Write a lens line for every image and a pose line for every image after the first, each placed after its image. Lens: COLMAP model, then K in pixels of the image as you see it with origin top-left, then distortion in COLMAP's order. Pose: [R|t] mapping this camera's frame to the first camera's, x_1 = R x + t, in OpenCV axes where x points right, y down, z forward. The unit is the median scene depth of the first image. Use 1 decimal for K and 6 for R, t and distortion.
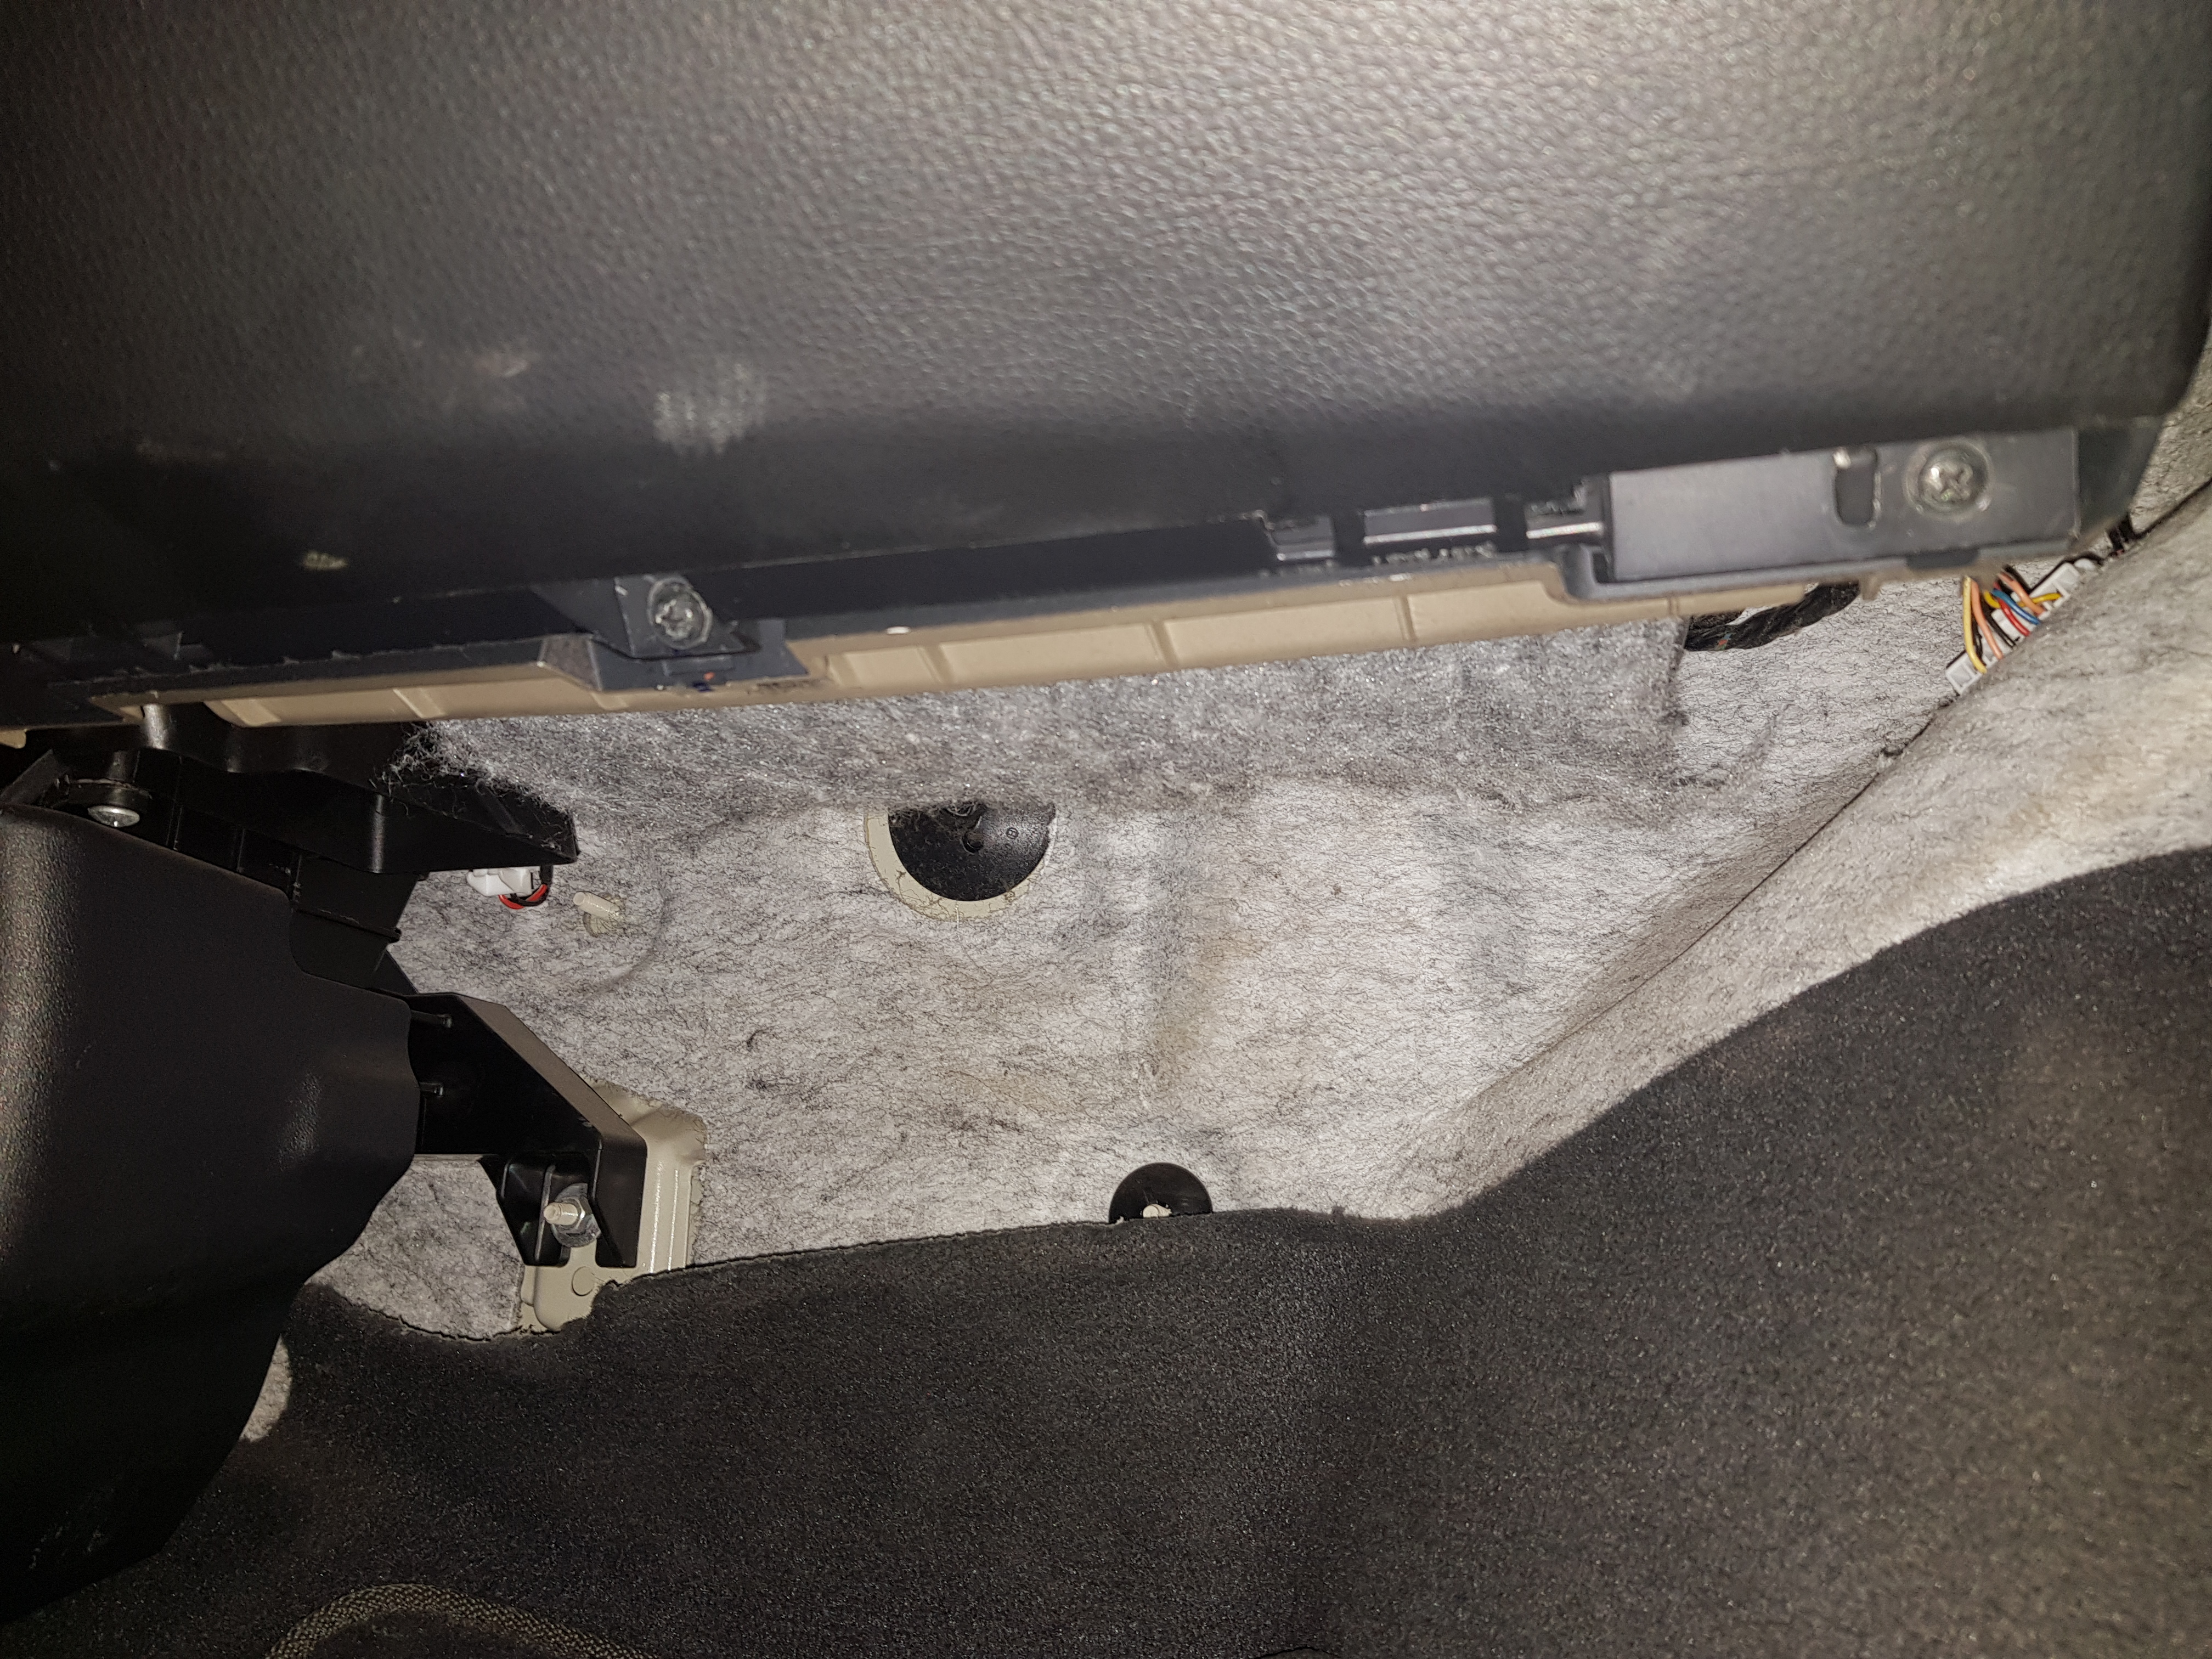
lens RADIAL K [[1688.0, 0, 1106.0], [0, 1688.0, 829.5], [0, 0, 1]] dist [-0.002376, -0.000794]
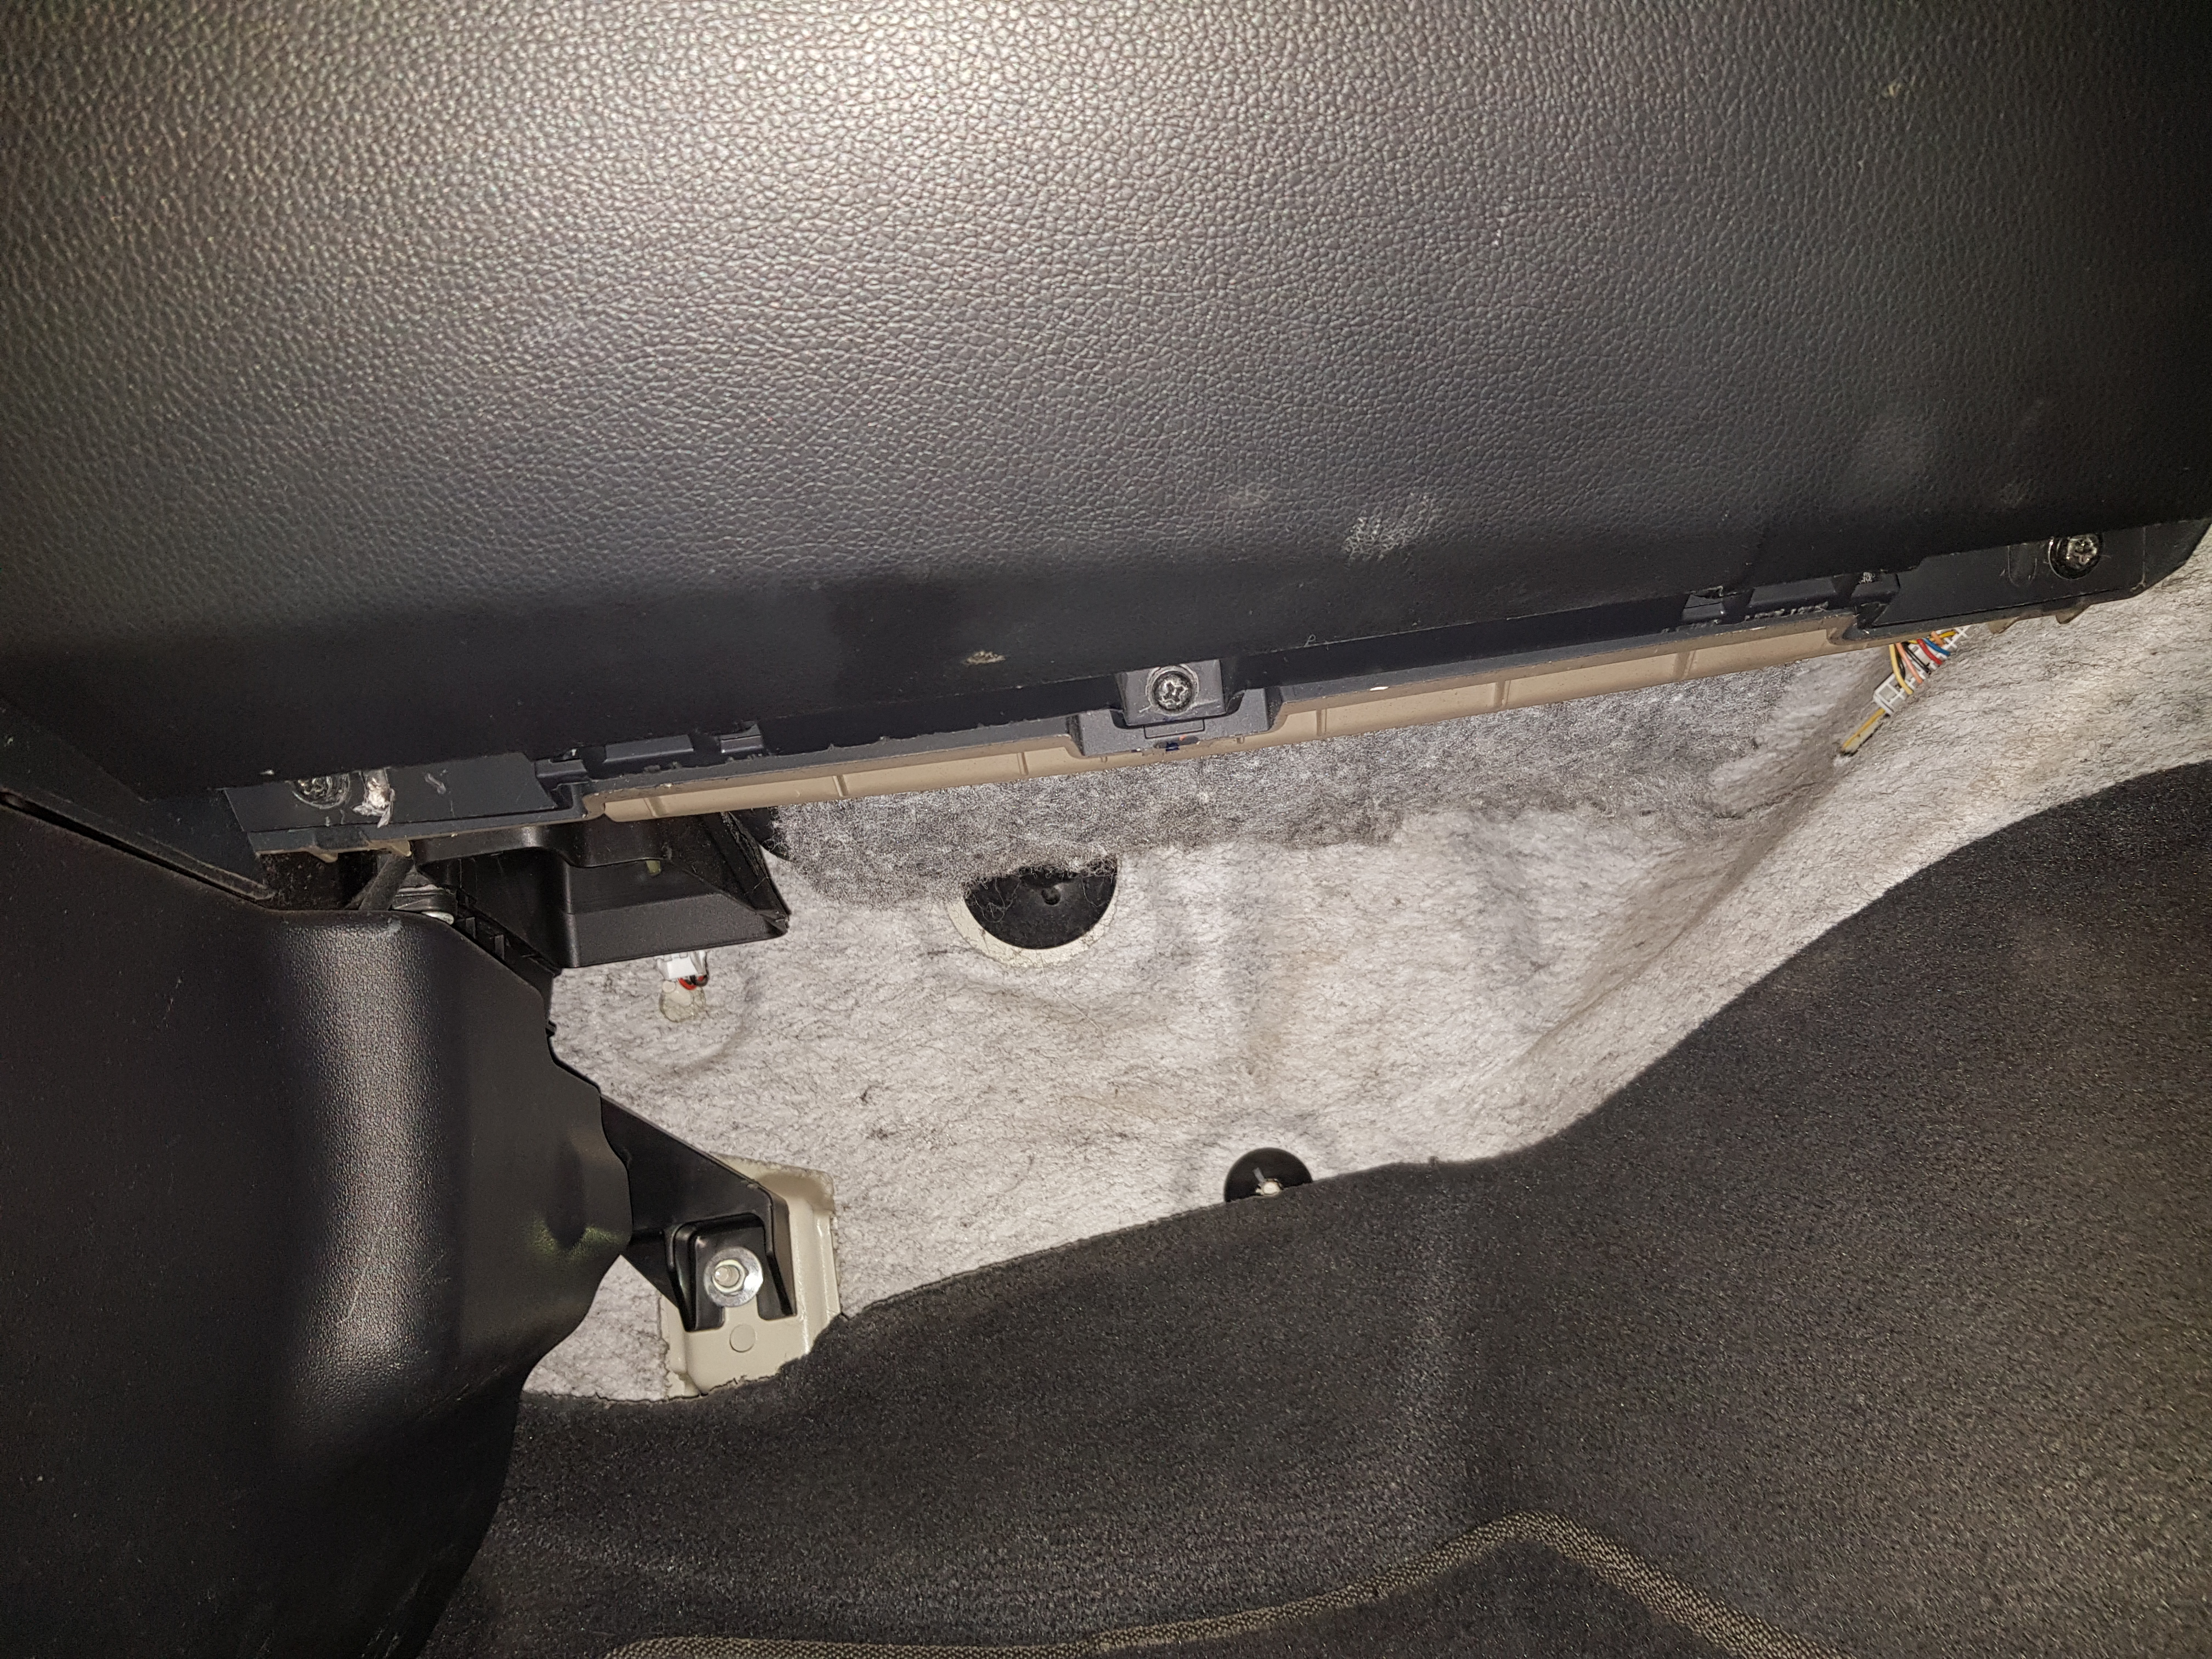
lens RADIAL K [[1670.1, 0, 1105.8], [0, 1670.1, 874.3], [0, 0, 1]] dist [-0.001149, -0.001376]
pose [[0.950471, -0.083840, 0.299291, -0.412599], [0.092785, 0.995561, -0.015778, 0.015113], [-0.296640, 0.042766, 0.954031, -0.093046]]
